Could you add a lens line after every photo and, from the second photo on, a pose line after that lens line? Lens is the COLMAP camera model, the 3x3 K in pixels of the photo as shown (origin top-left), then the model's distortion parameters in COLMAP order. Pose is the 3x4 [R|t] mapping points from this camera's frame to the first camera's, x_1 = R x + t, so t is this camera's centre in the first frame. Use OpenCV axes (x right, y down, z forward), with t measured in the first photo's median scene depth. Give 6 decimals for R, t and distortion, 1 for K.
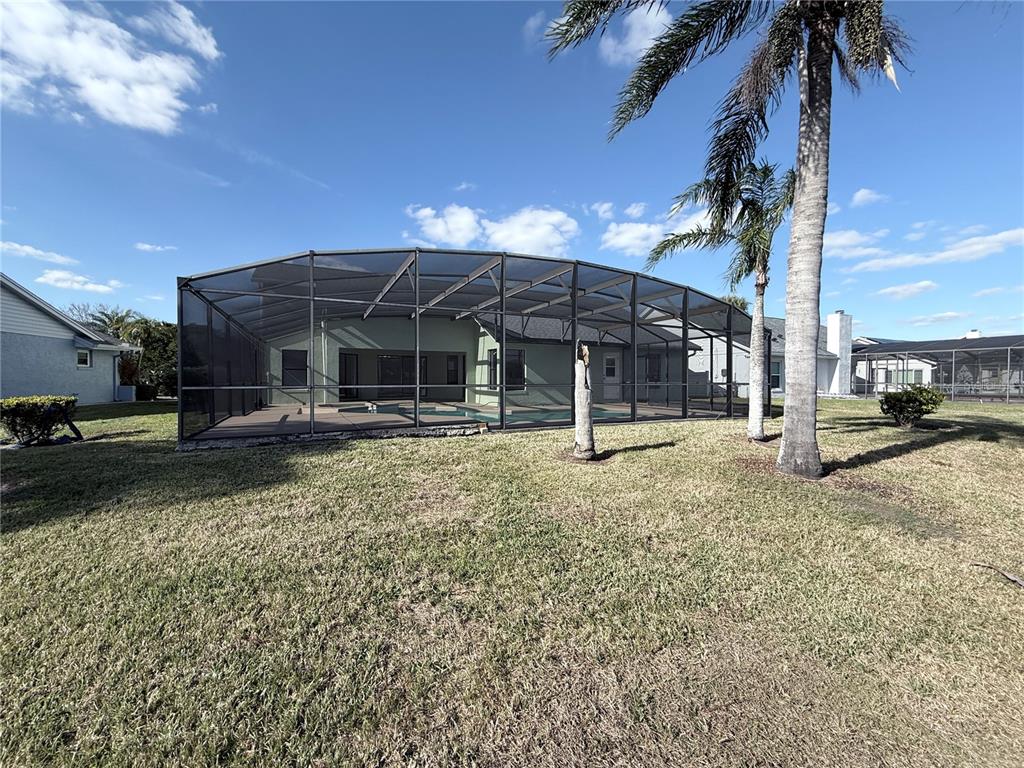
lens RADIAL K [[409.0, 0, 514.4], [0, 409.0, 386.0], [0, 0, 1]] dist [-0.001921, 0.000493]
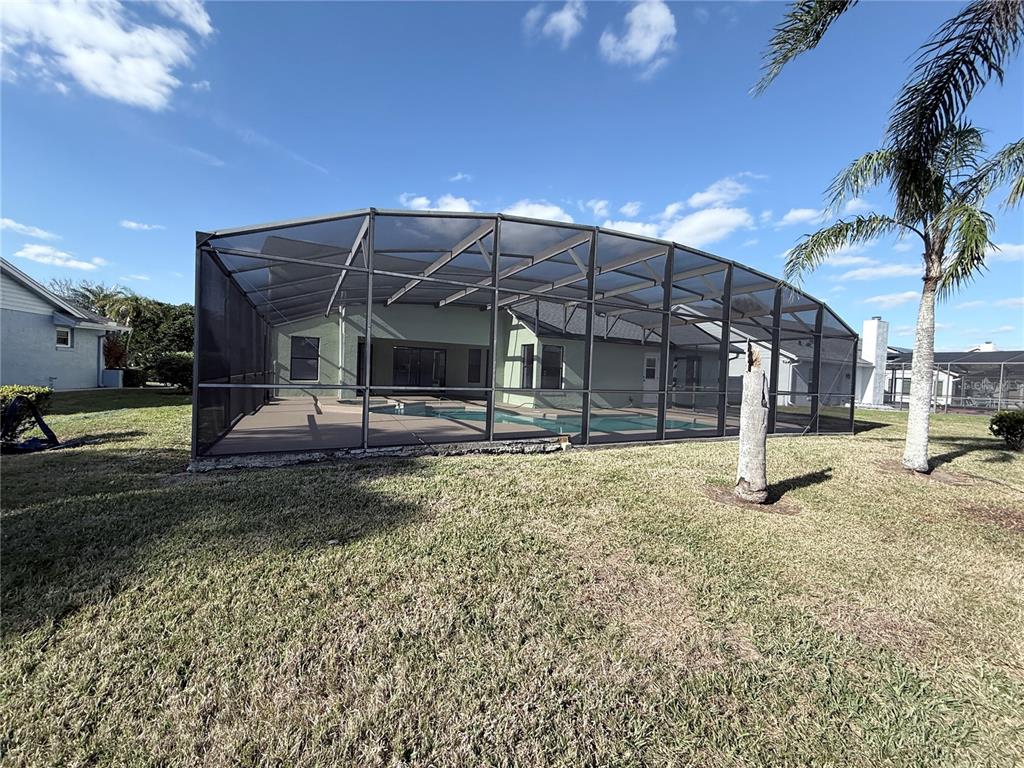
lens RADIAL K [[409.0, 0, 512.0], [0, 409.0, 385.3], [0, 0, 1]] dist [-0.001921, 0.000493]
pose [[0.999174, 0.035145, 0.020389, -0.123679], [-0.035384, 0.999308, 0.011477, -0.010257], [-0.019971, -0.012189, 0.999726, 0.119384]]
